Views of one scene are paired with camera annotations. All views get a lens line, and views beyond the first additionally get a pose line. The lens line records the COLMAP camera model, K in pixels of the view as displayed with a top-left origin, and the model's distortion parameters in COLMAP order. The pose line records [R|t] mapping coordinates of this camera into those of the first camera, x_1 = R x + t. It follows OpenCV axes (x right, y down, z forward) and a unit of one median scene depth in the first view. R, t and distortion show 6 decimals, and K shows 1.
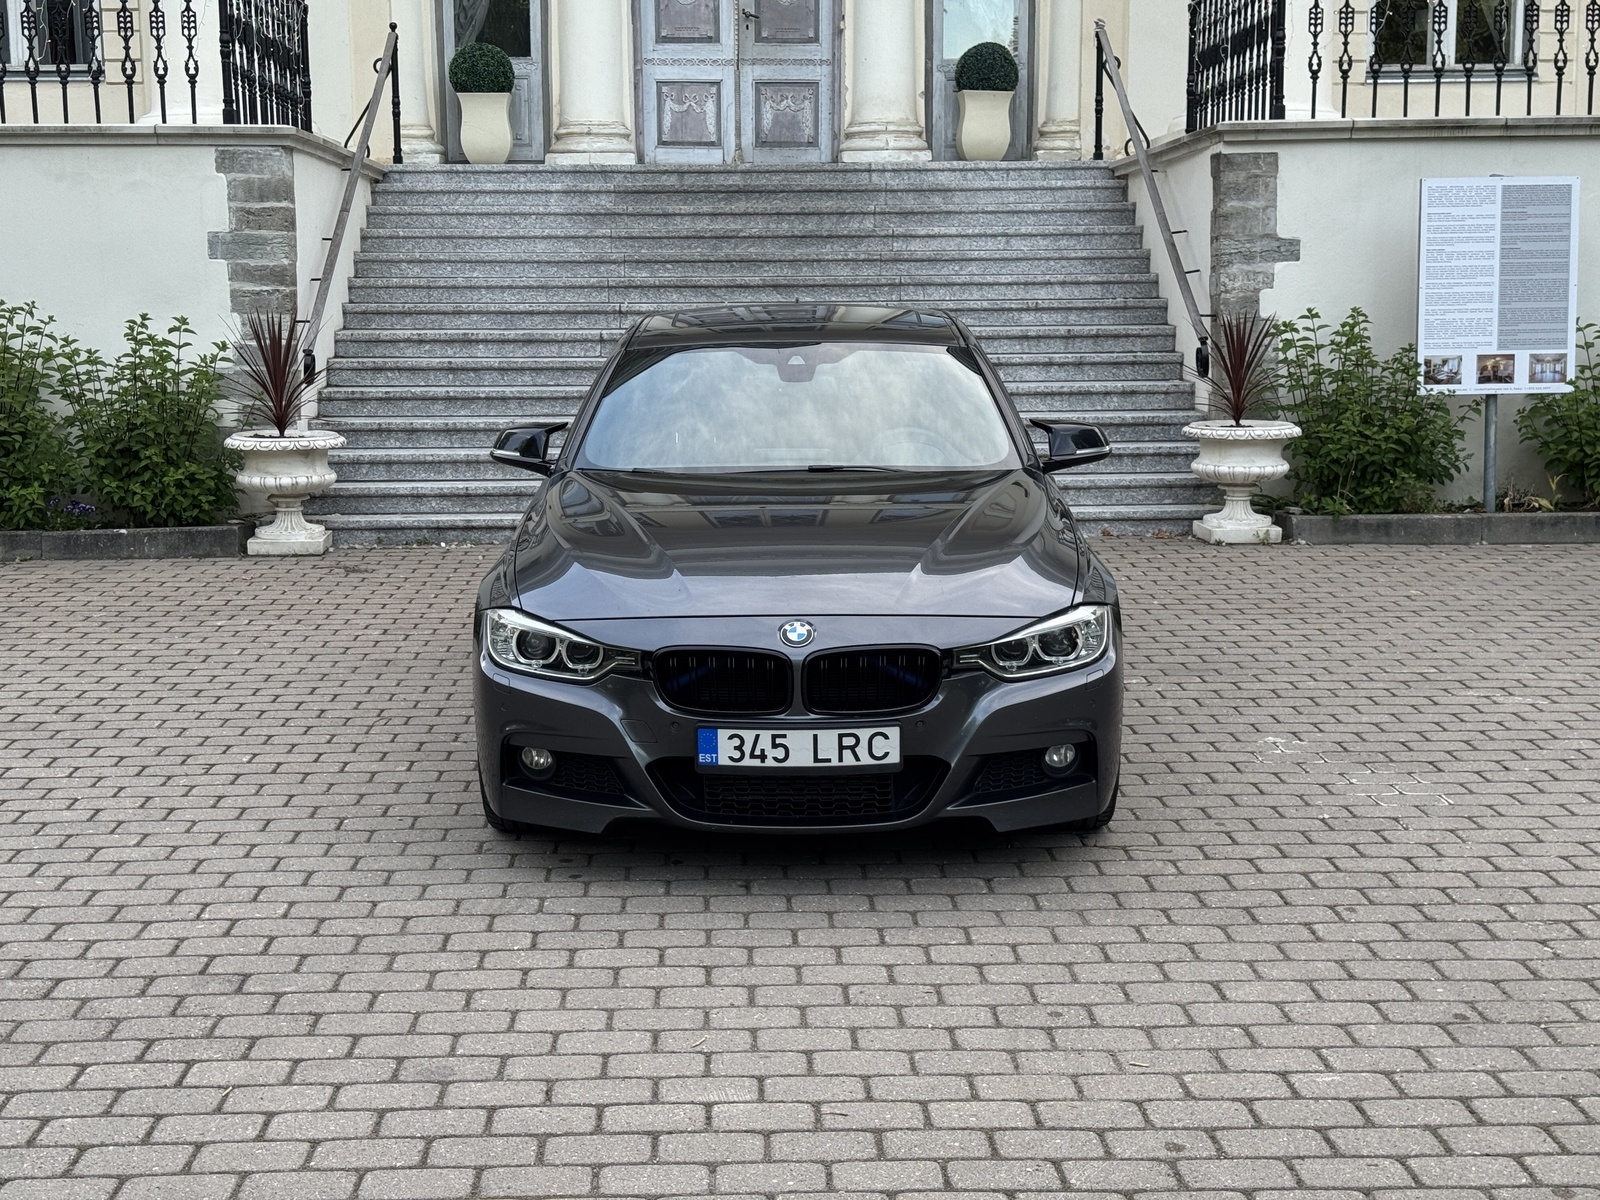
lens RADIAL K [[2233.3, 0, 800.0], [0, 2233.3, 600.0], [0, 0, 1]] dist [0.199173, -0.374469]
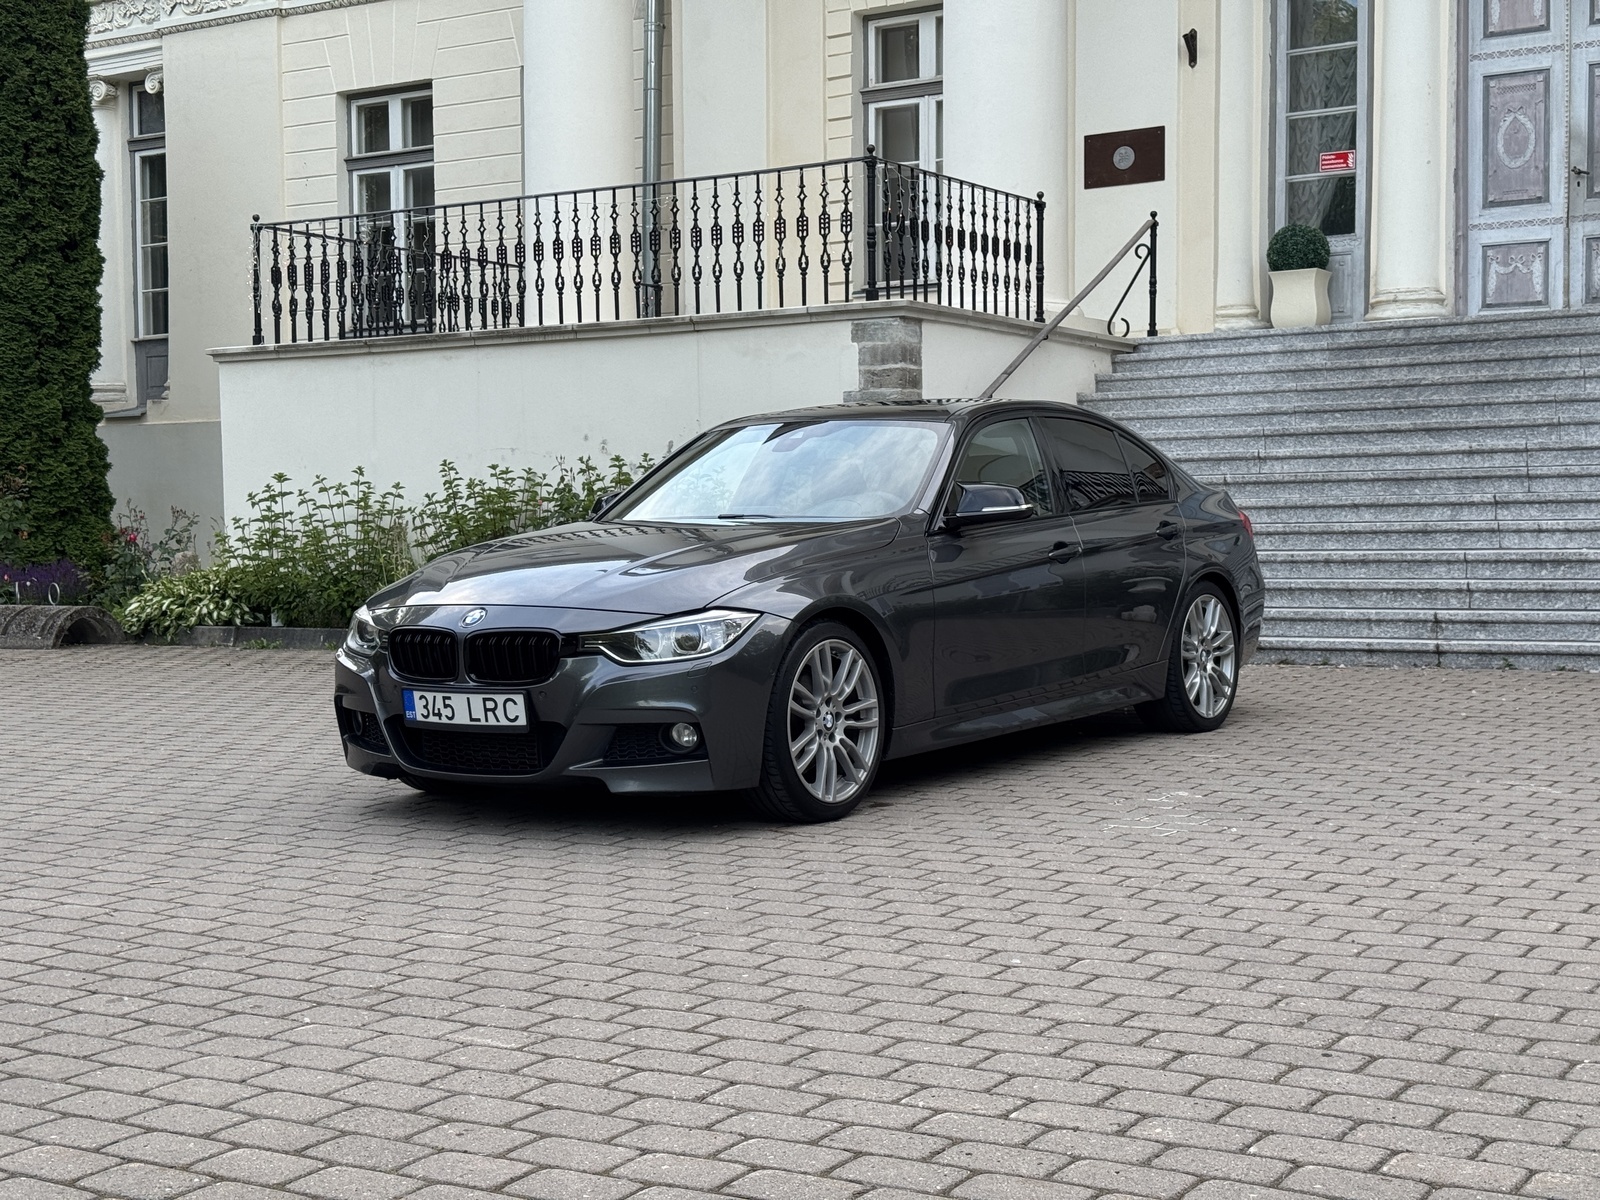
lens RADIAL K [[2233.3, 0, 800.0], [0, 2233.3, 600.0], [0, 0, 1]] dist [0.199173, -0.374469]
pose [[0.828628, 0.016817, -0.559548, 0.308480], [-0.073271, 0.994208, -0.078625, 0.032741], [0.554985, 0.106149, 0.825060, 0.025634]]
